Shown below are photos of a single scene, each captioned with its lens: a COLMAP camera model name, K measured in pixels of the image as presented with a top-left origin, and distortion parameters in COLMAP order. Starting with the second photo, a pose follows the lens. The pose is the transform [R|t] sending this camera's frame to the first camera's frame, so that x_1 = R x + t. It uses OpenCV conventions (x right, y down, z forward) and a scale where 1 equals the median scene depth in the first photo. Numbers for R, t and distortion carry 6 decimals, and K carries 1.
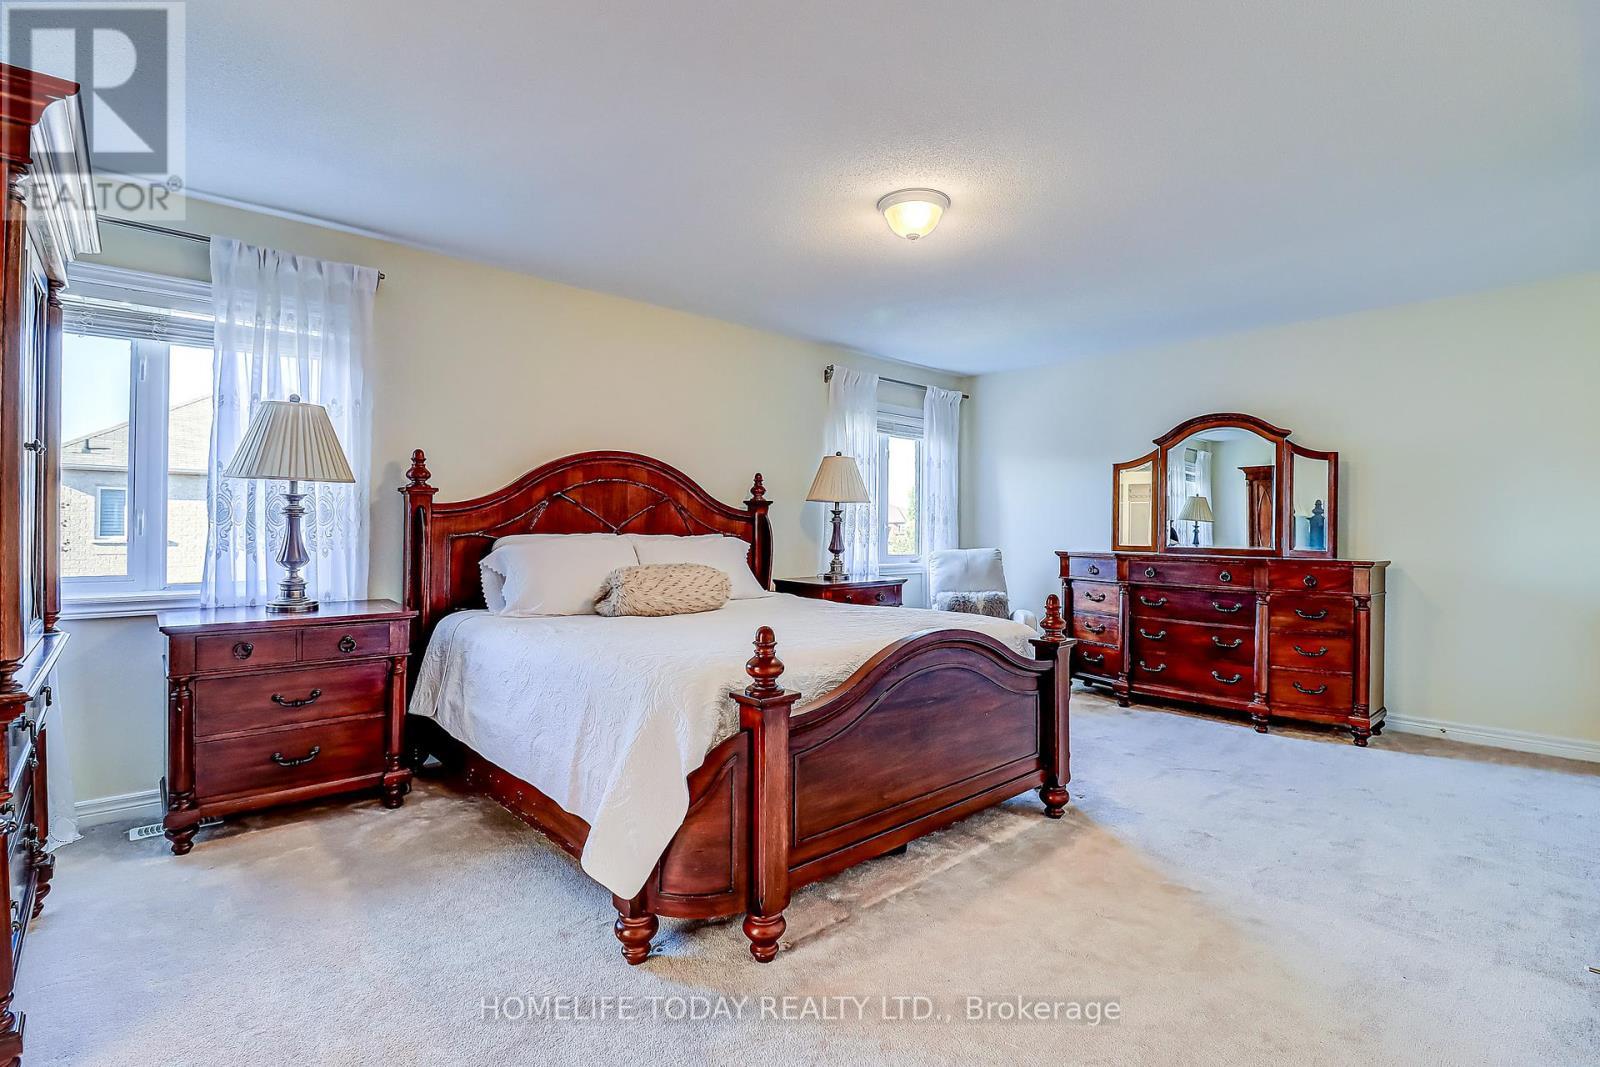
lens RADIAL K [[766.8, 0, 791.1], [0, 766.8, 527.5], [0, 0, 1]] dist [-0.001477, -0.001012]
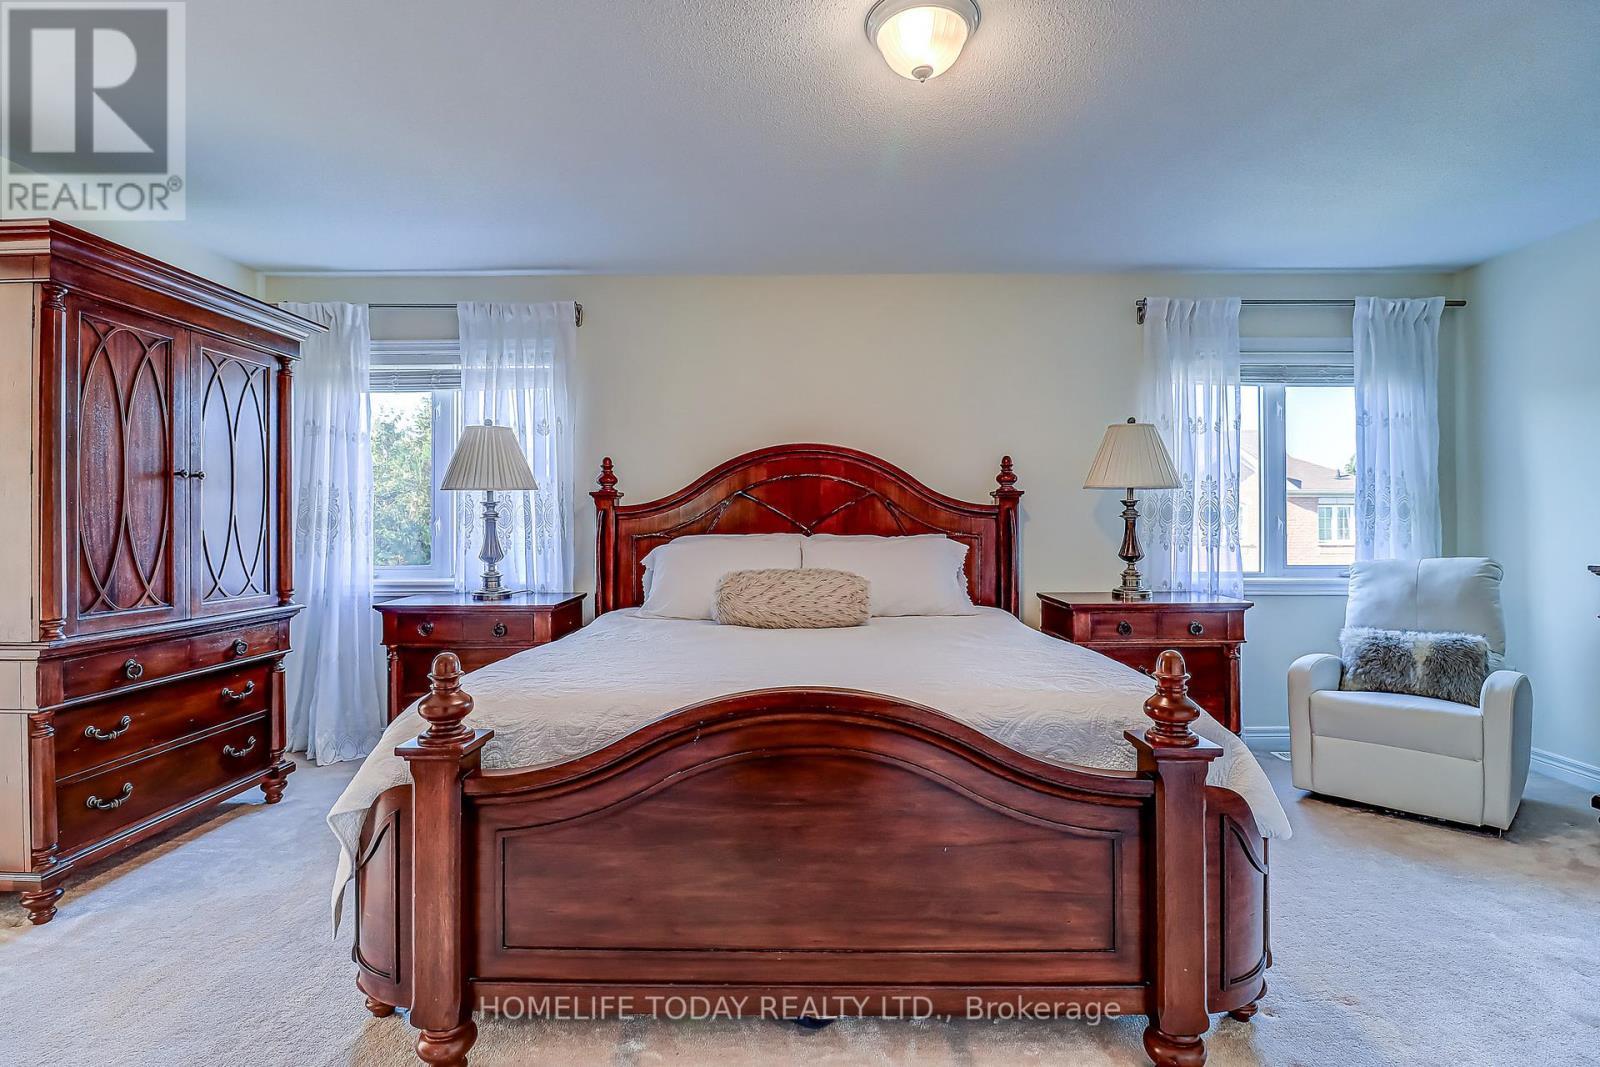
lens RADIAL K [[739.5, 0, 800.0], [0, 739.5, 533.5], [0, 0, 1]] dist [-0.009643, -0.000703]
pose [[0.731729, -0.003775, -0.681585, 0.388544], [0.007673, 0.999967, 0.002700, 0.005366], [0.681552, -0.007205, 0.731734, 0.374008]]
